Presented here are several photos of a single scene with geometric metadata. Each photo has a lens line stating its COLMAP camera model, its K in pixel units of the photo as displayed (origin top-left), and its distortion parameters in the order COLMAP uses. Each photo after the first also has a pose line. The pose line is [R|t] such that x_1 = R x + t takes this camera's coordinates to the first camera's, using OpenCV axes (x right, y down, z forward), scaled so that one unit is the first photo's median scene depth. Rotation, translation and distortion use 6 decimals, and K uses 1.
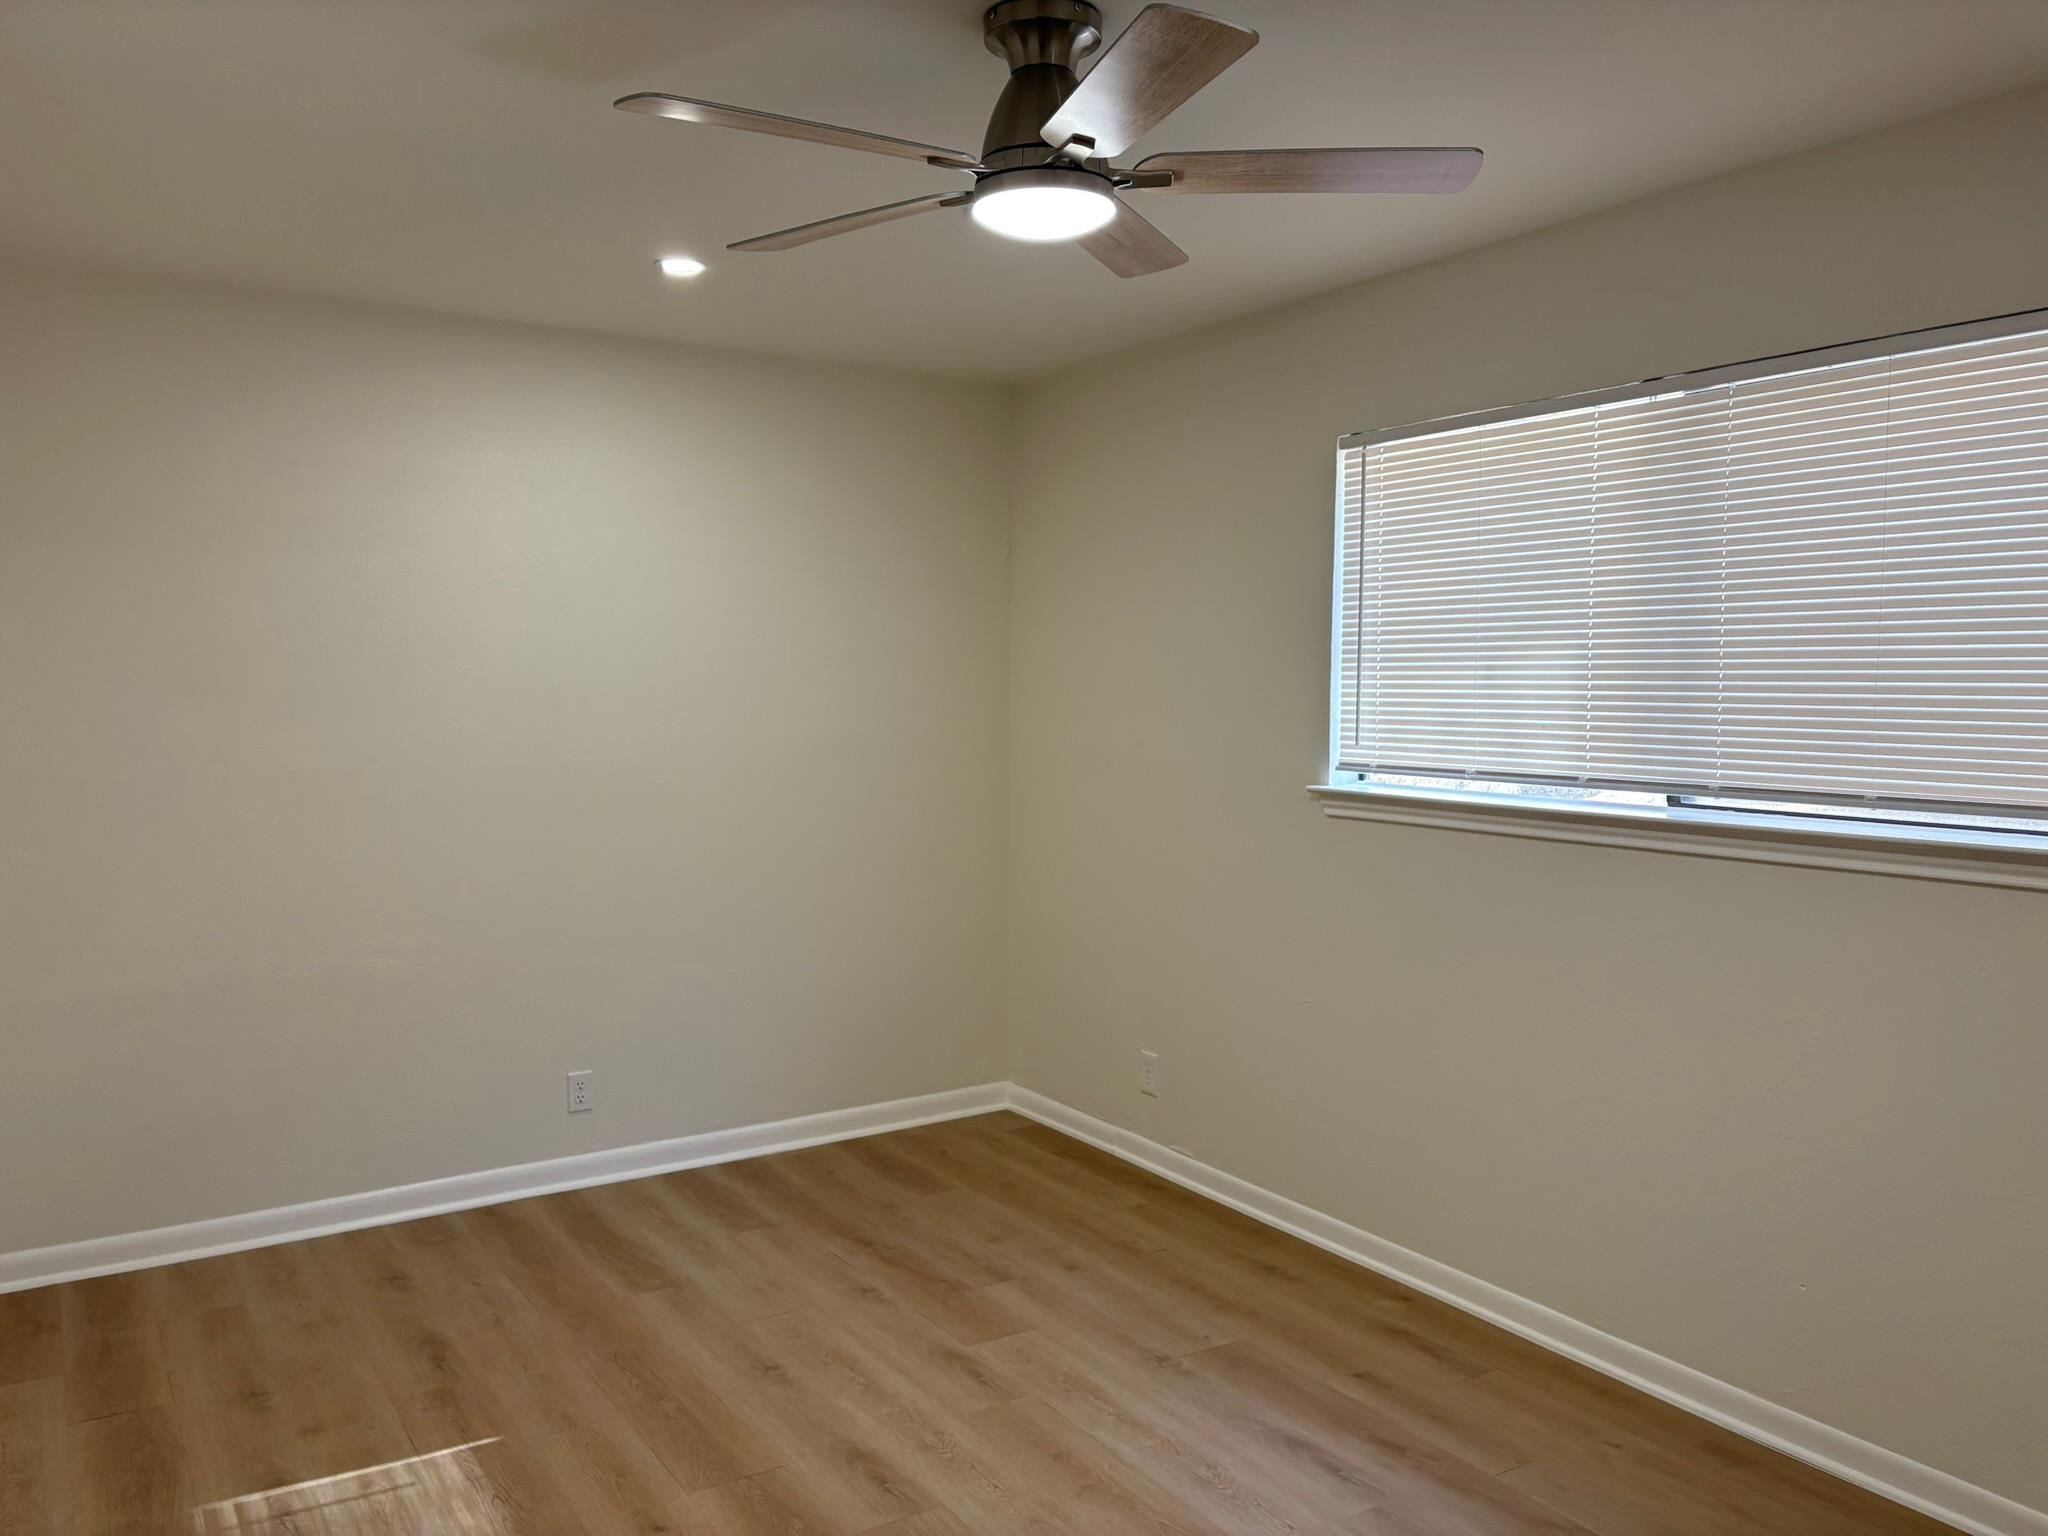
lens RADIAL K [[1537.7, 0, 1051.4], [0, 1537.7, 768.5], [0, 0, 1]] dist [0.070702, -0.073201]
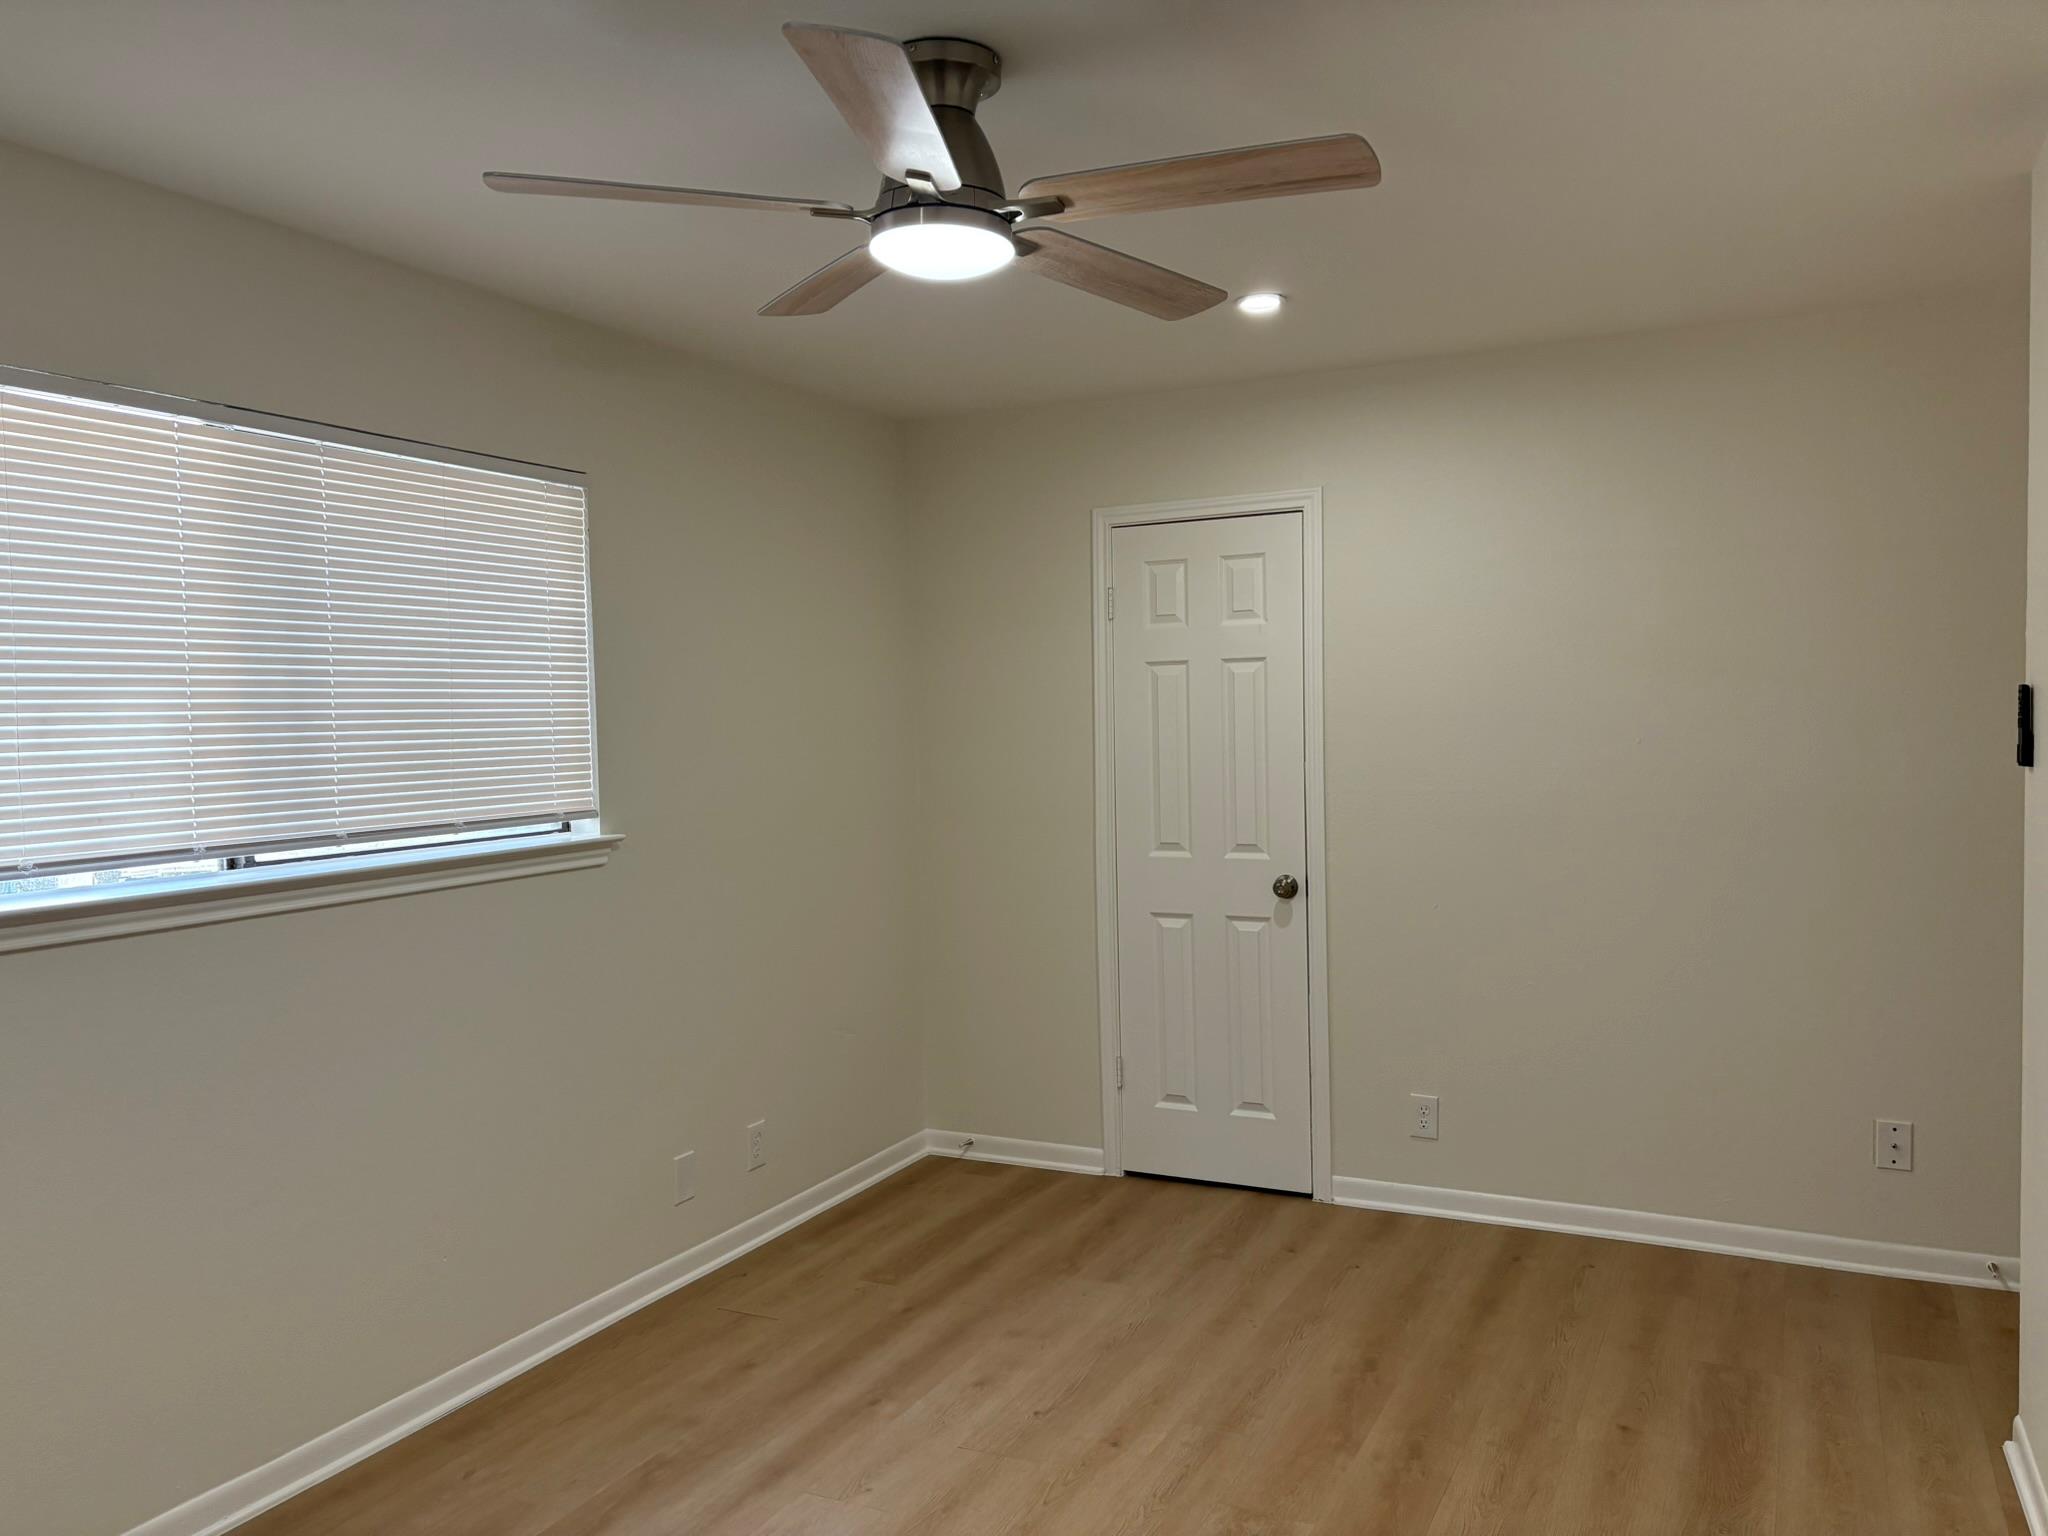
lens RADIAL K [[1537.7, 0, 1051.4], [0, 1537.7, 768.5], [0, 0, 1]] dist [0.070702, -0.073201]
pose [[-0.522802, -0.017126, 0.852282, -0.648656], [0.076508, 0.994821, 0.066921, -0.060628], [-0.849014, 0.100193, -0.518784, 1.069058]]
